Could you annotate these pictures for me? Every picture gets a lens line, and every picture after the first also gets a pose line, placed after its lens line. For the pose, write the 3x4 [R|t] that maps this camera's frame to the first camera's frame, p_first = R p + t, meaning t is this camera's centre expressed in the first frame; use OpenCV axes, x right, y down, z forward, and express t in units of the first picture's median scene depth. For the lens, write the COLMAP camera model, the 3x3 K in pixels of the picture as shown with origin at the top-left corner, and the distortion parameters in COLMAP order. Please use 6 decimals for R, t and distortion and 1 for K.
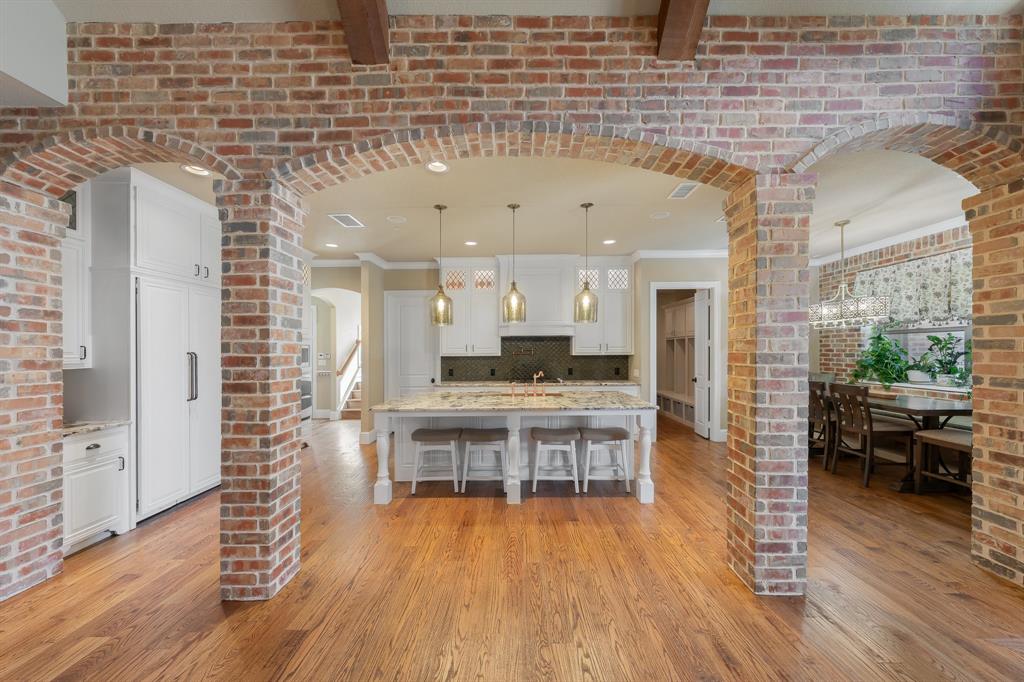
lens RADIAL K [[362.8, 0, 512.3], [0, 362.8, 348.9], [0, 0, 1]] dist [0.000065, 0.000154]
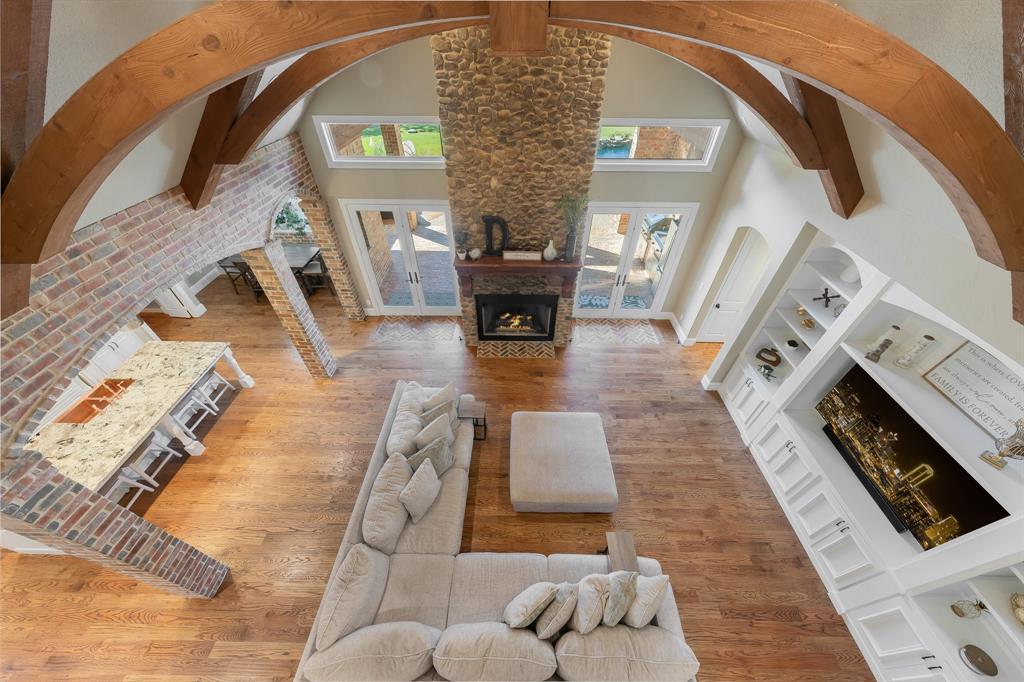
lens RADIAL K [[345.1, 0, 512.1], [0, 345.1, 341.5], [0, 0, 1]] dist [-0.000464, -0.000078]
pose [[0.014553, -0.667587, 0.744389, -1.186901], [-0.001730, 0.744450, 0.667676, -1.417028], [-0.999893, -0.011004, 0.009679, -0.509525]]
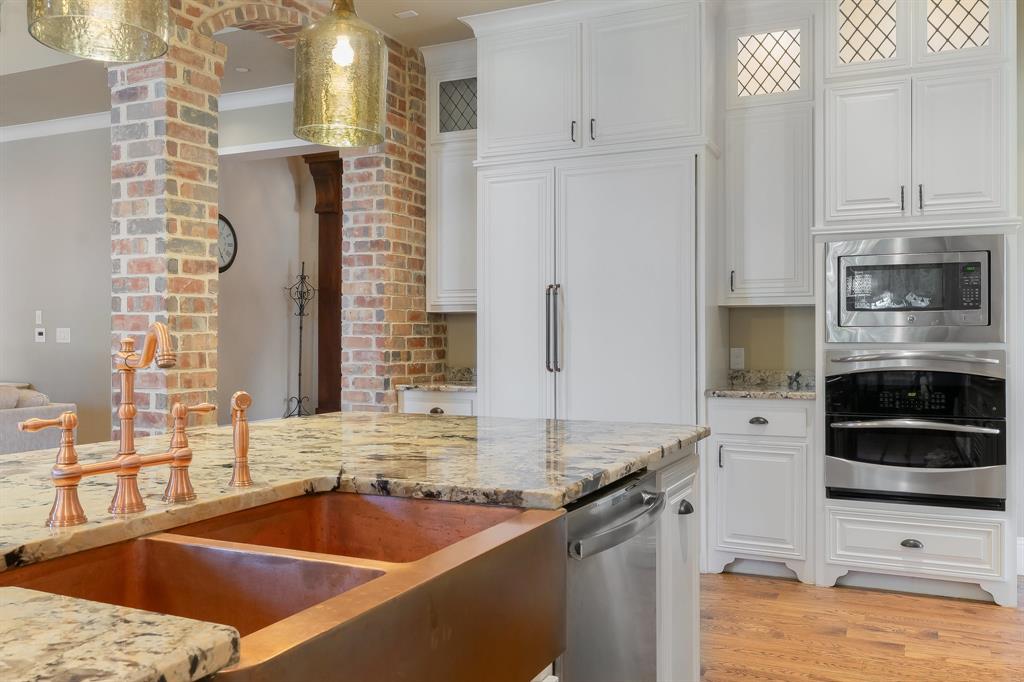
lens RADIAL K [[873.5, 0, 513.0], [0, 873.5, 336.6], [0, 0, 1]] dist [-0.004345, -0.001633]
pose [[-0.427327, 0.008154, -0.904061, 0.504674], [0.005763, 0.999964, 0.006294, 0.117739], [0.904079, -0.002521, -0.427358, 2.231686]]
